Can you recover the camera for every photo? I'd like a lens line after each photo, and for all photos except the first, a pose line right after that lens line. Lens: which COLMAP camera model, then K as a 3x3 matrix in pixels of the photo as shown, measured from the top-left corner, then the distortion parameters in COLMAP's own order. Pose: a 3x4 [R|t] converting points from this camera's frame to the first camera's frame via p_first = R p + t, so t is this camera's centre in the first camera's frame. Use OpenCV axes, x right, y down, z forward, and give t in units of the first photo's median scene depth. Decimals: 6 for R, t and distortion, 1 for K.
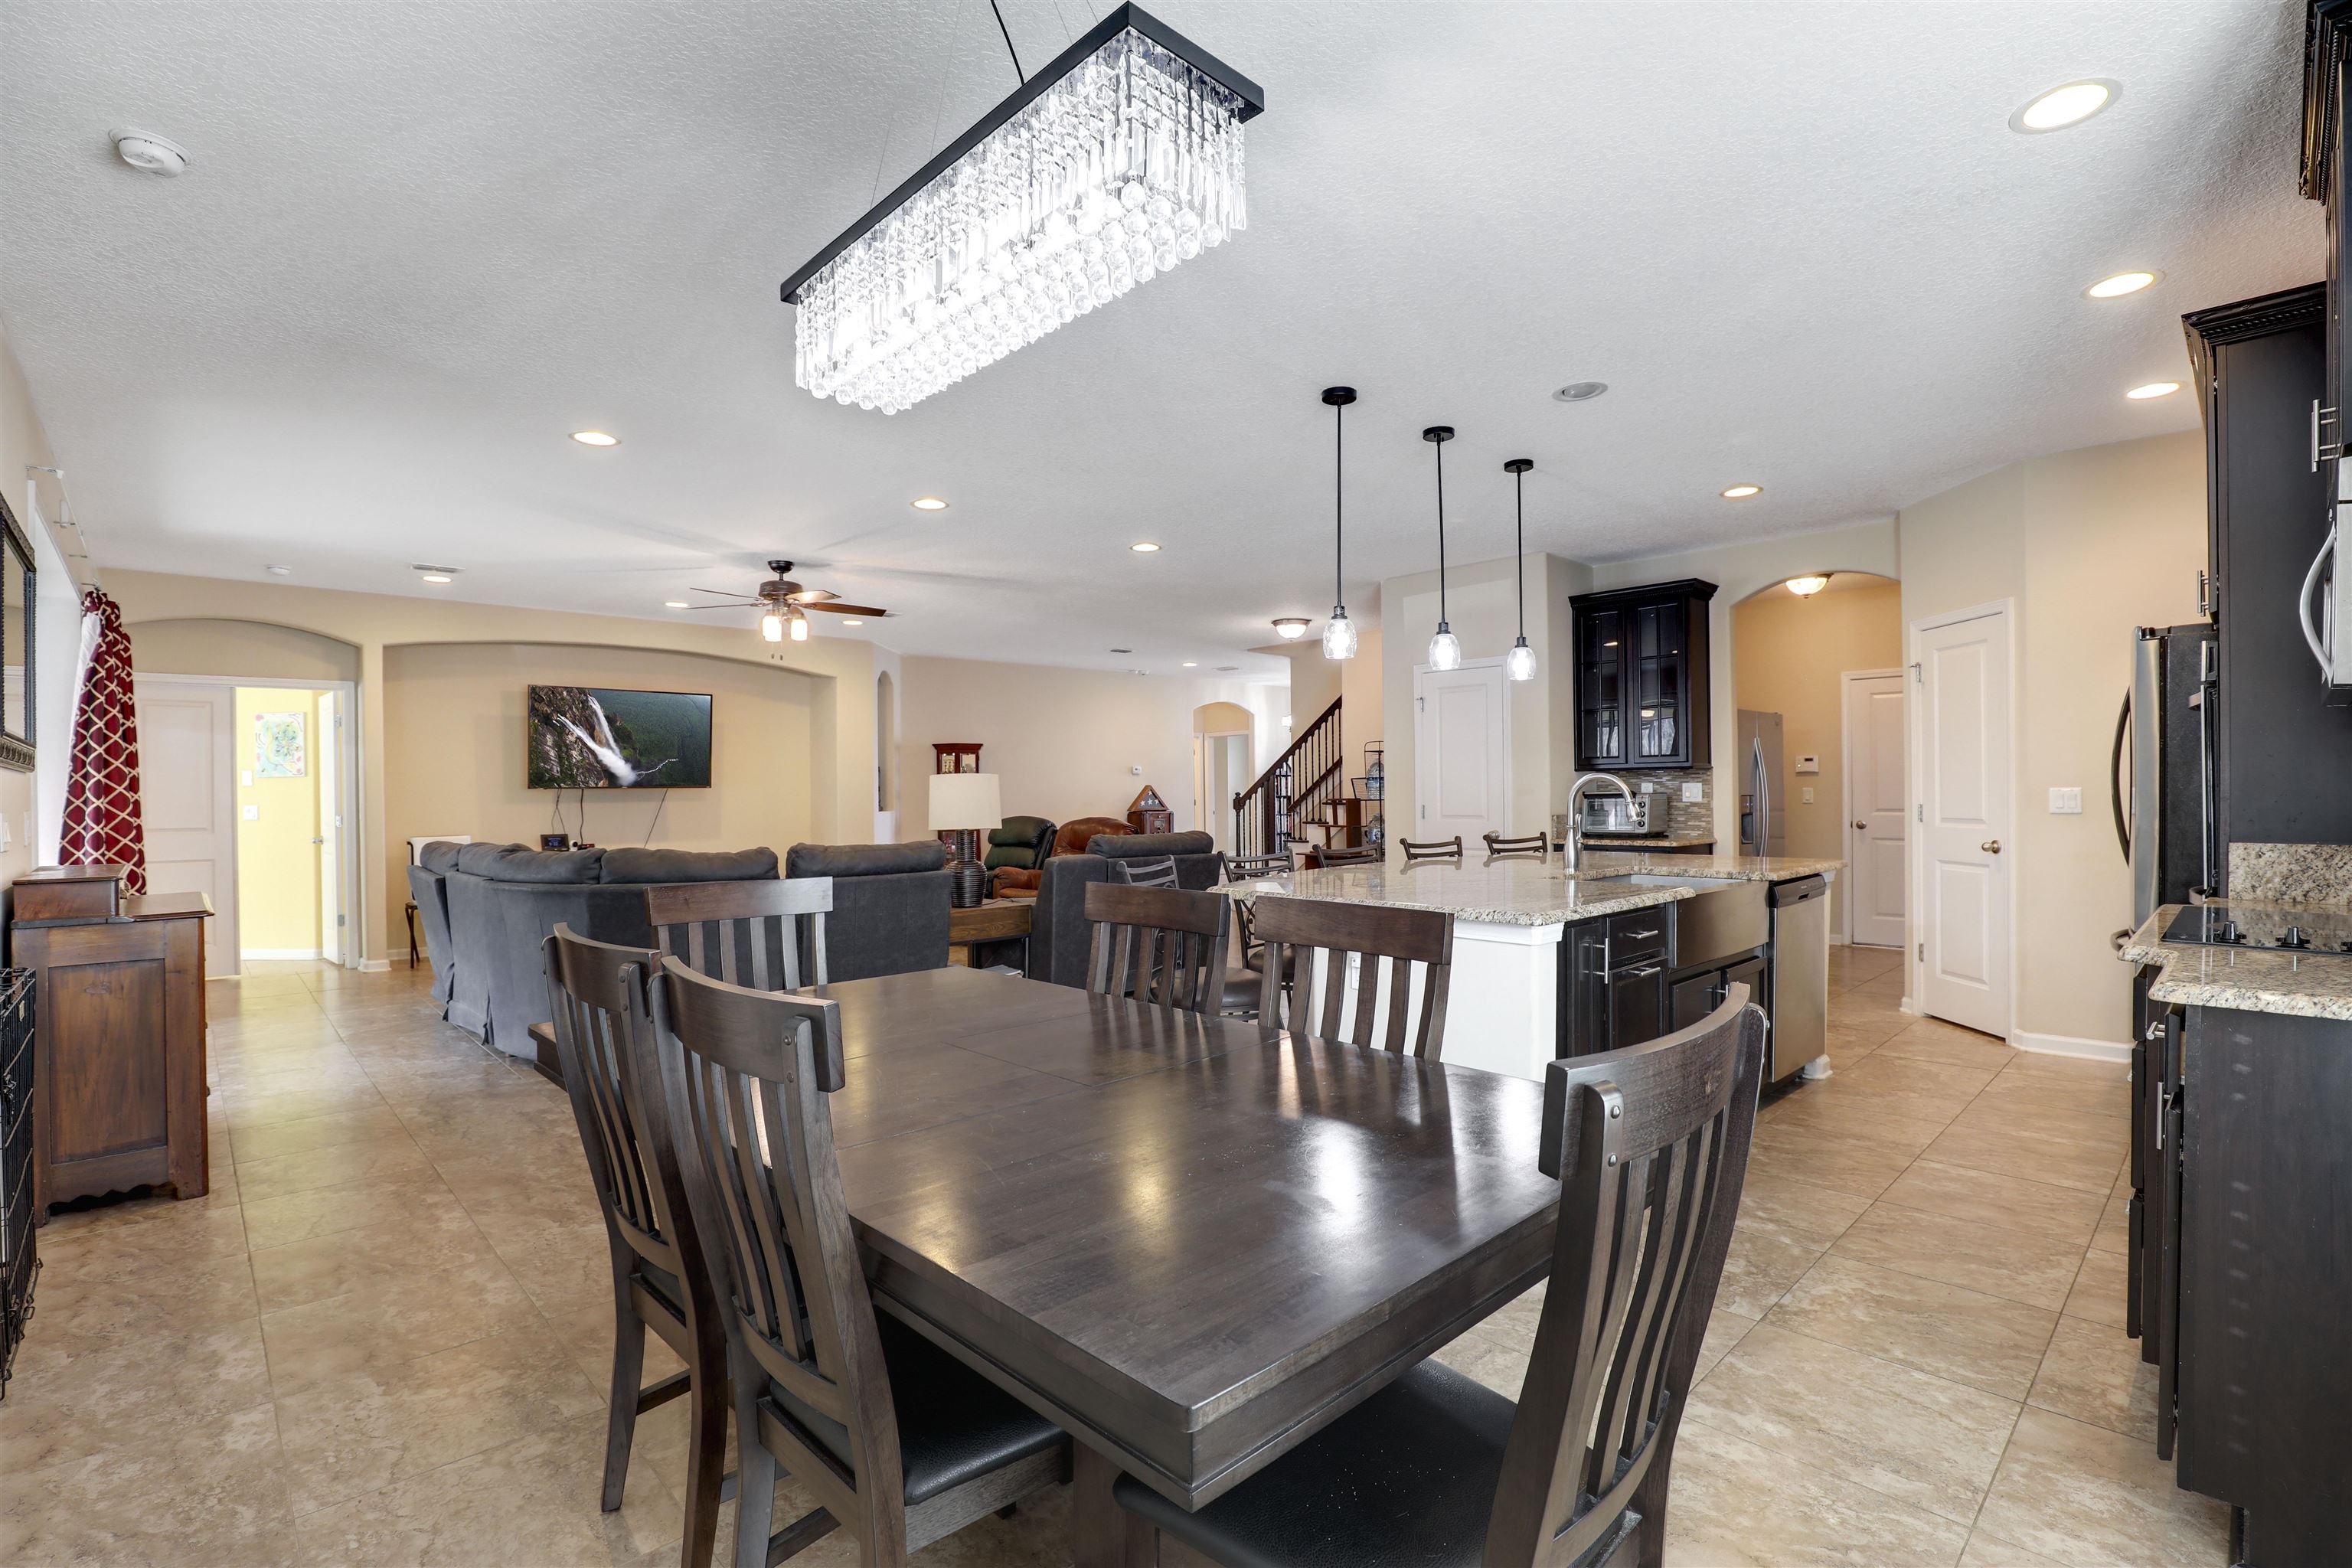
lens RADIAL K [[1068.4, 0, 1198.7], [0, 1068.4, 795.2], [0, 0, 1]] dist [-0.030175, 0.005277]
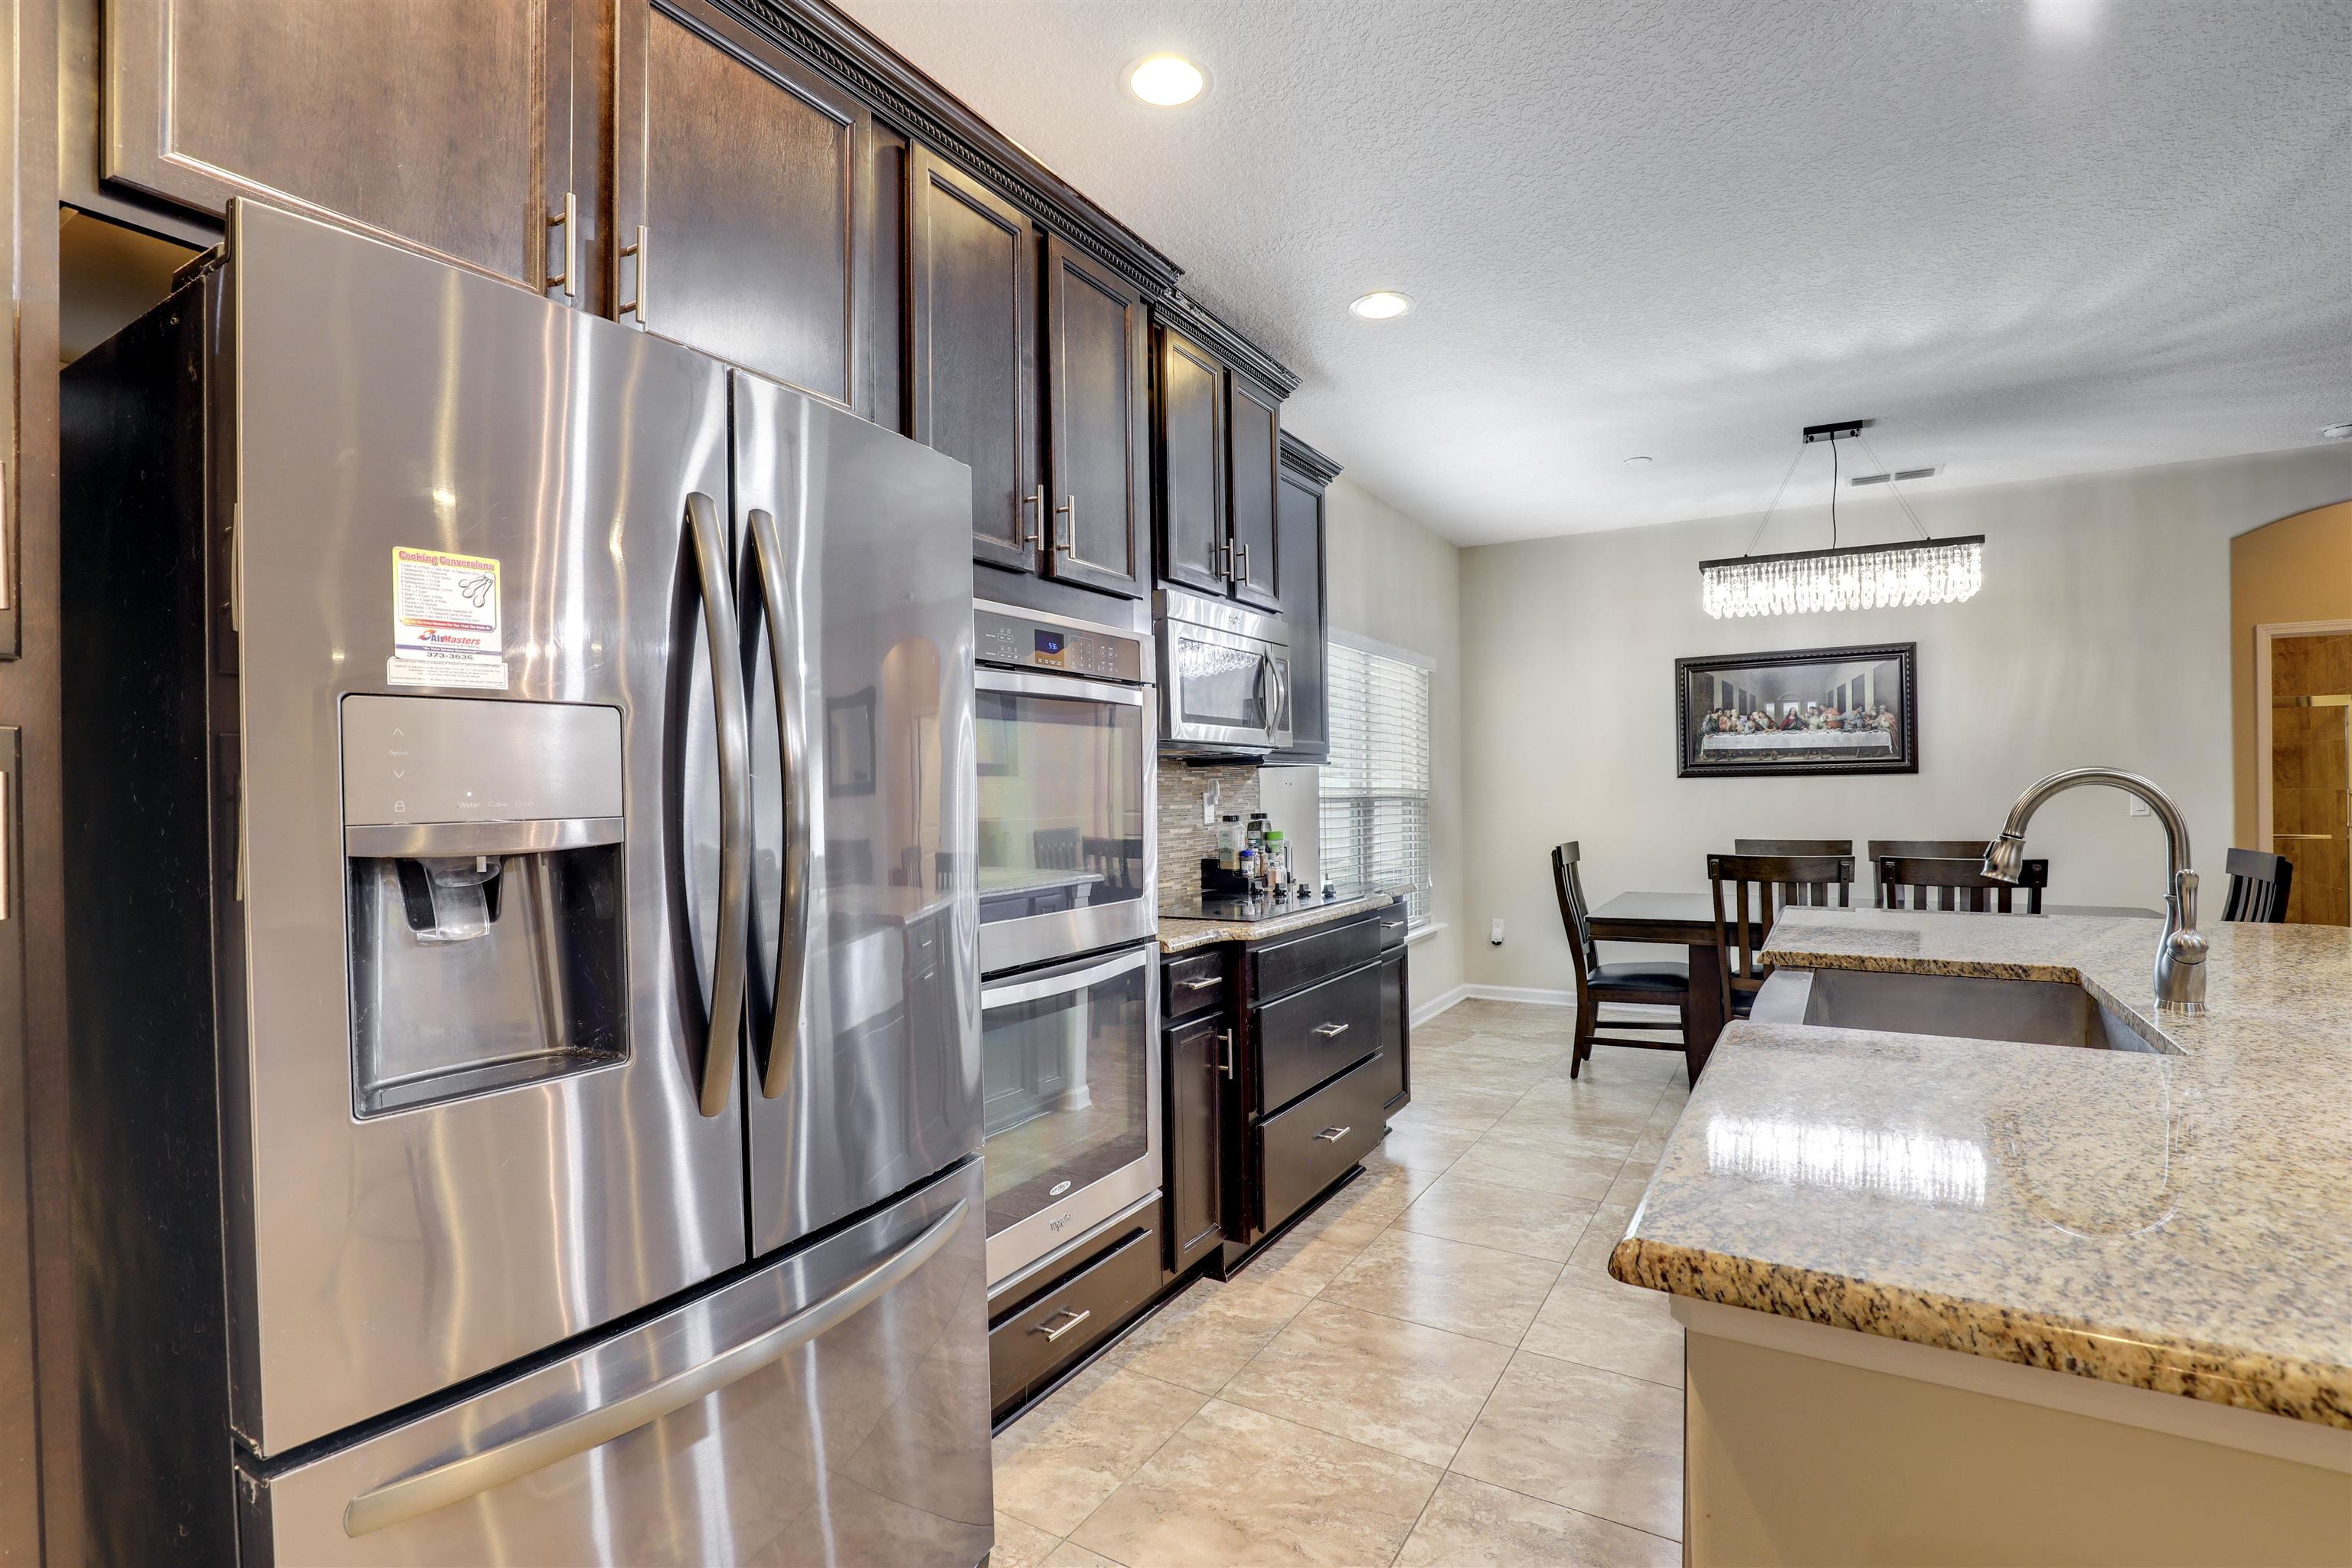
lens RADIAL K [[1101.1, 0, 1186.6], [0, 1101.1, 791.3], [0, 0, 1]] dist [-0.027187, 0.005588]
pose [[-0.966871, 0.019609, -0.254511, 0.495716], [0.018067, 0.999802, 0.008395, -0.013482], [0.254625, 0.003518, -0.967033, 0.790710]]
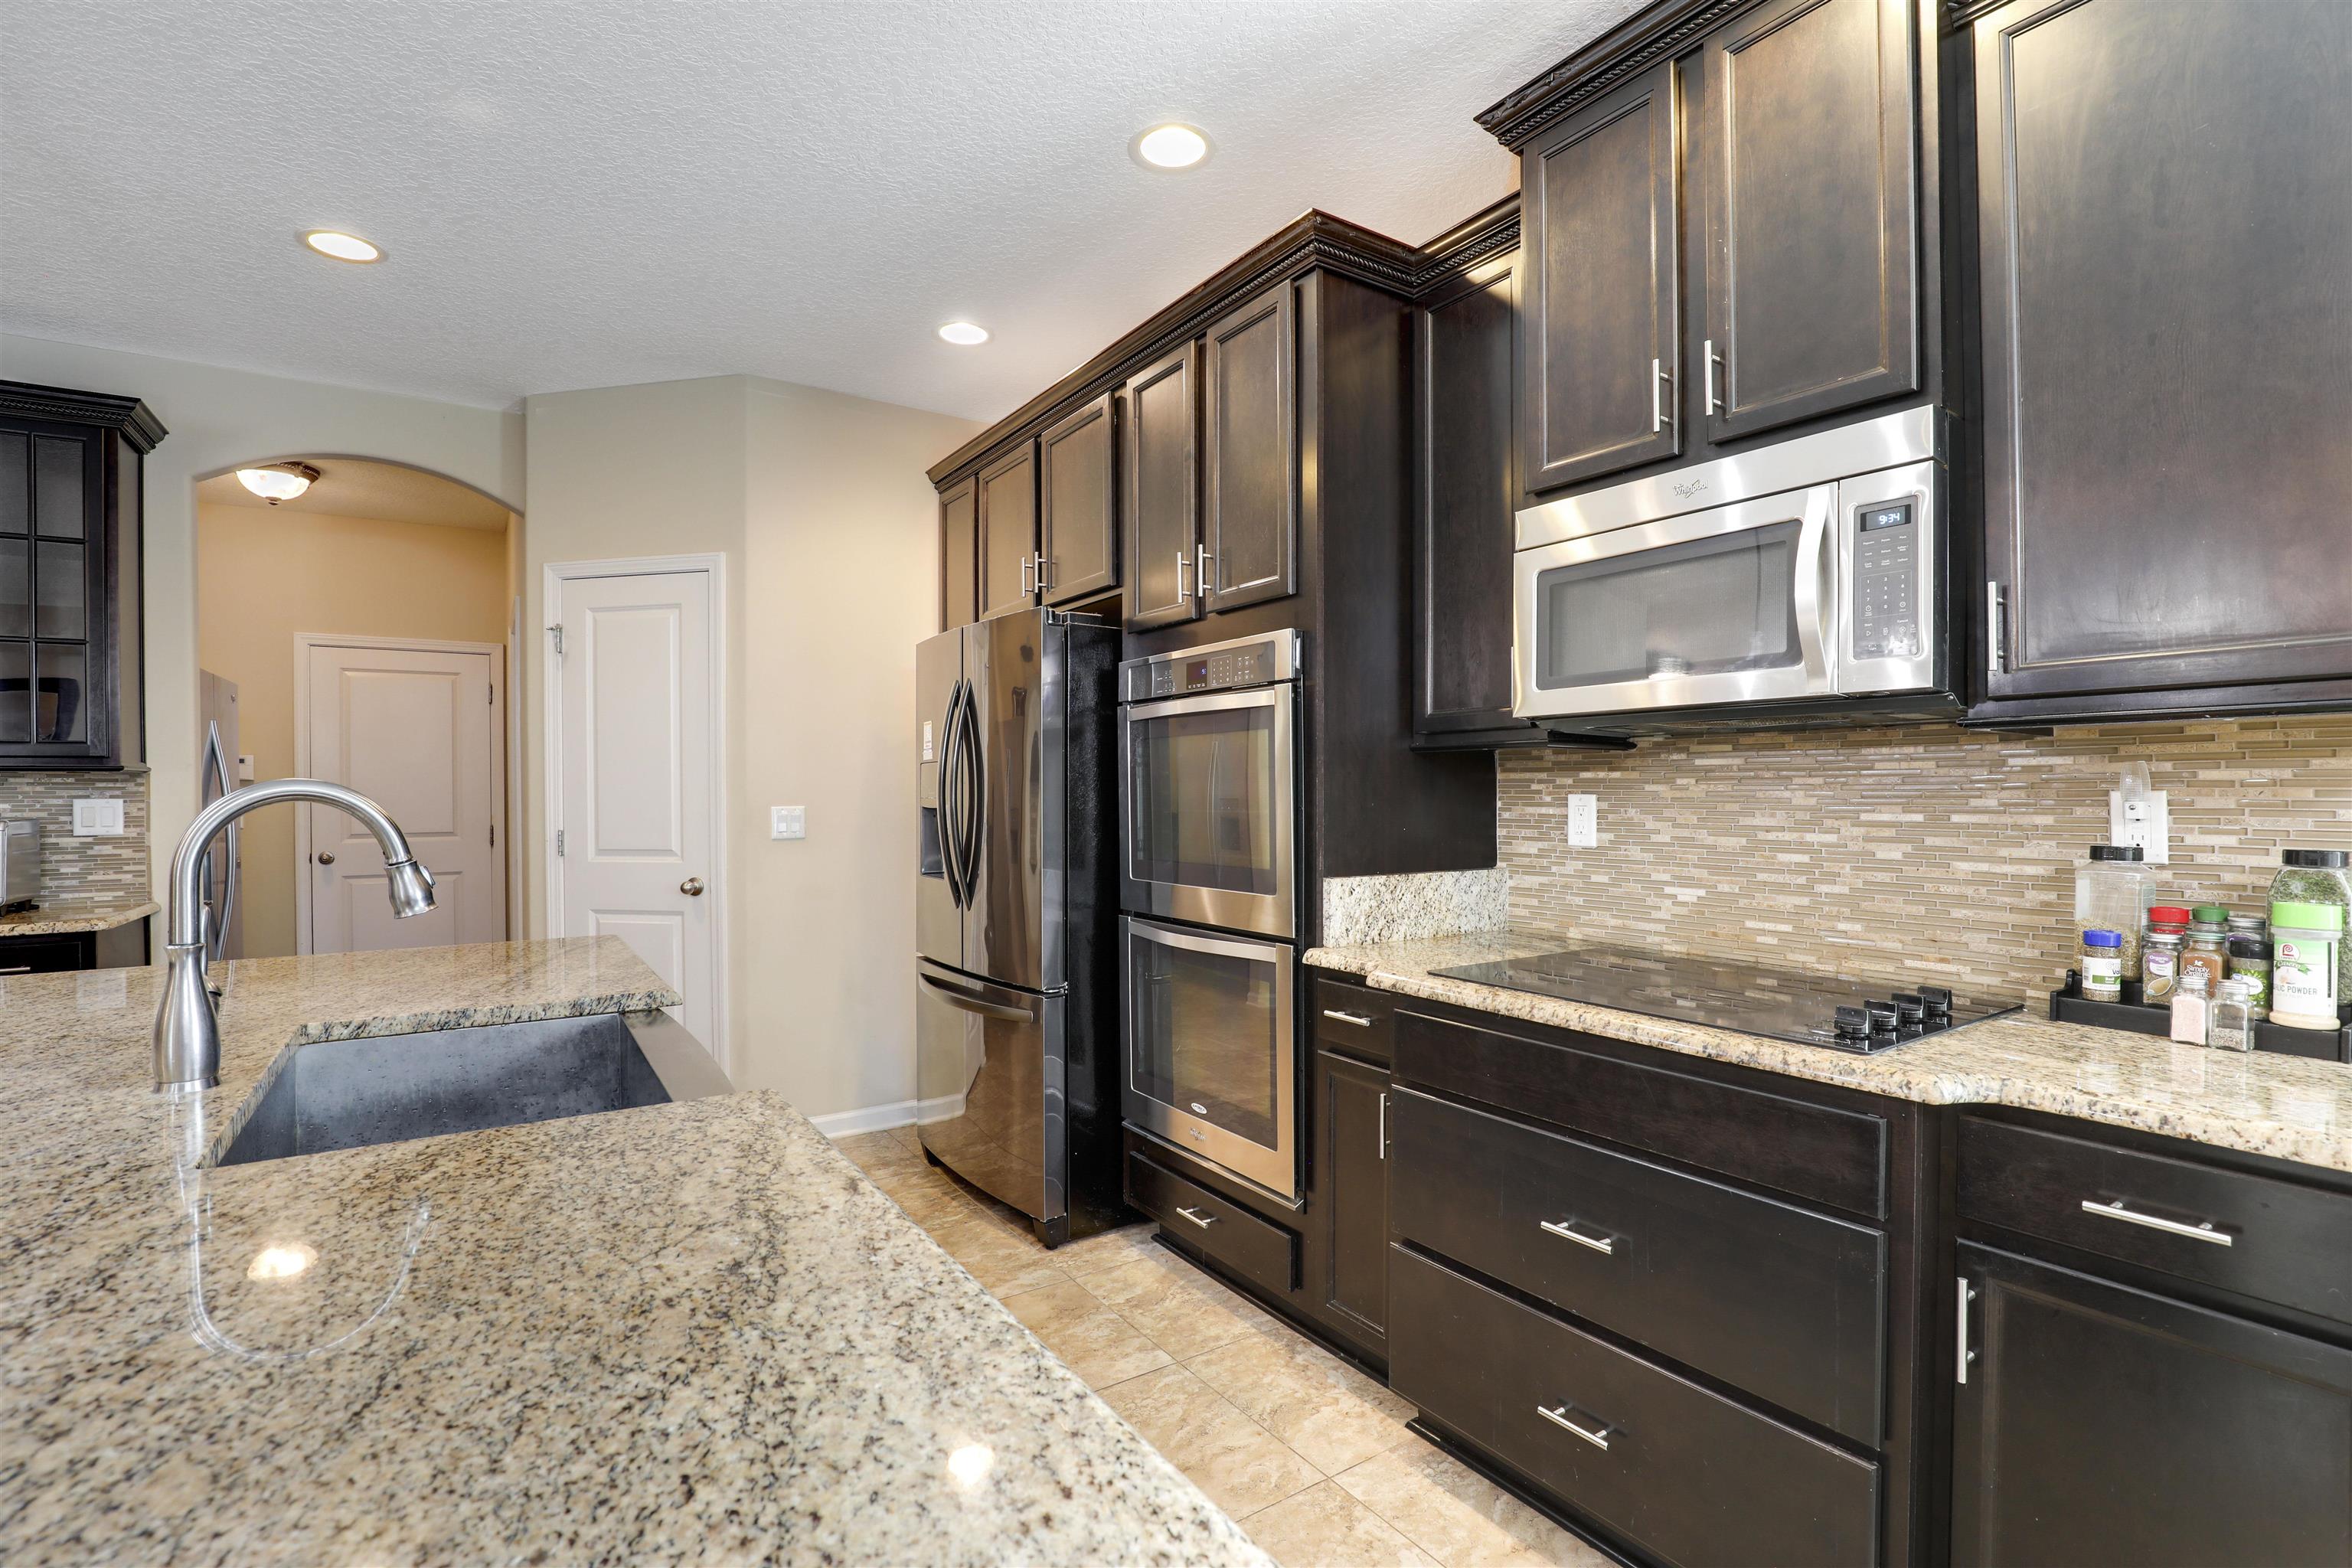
lens RADIAL K [[1101.1, 0, 1187.8], [0, 1101.1, 789.3], [0, 0, 1]] dist [-0.027187, 0.005588]
pose [[0.181126, 0.007190, 0.983434, 0.048987], [0.007583, 0.999933, -0.008708, -0.007639], [-0.983431, 0.009034, 0.181059, 0.394174]]
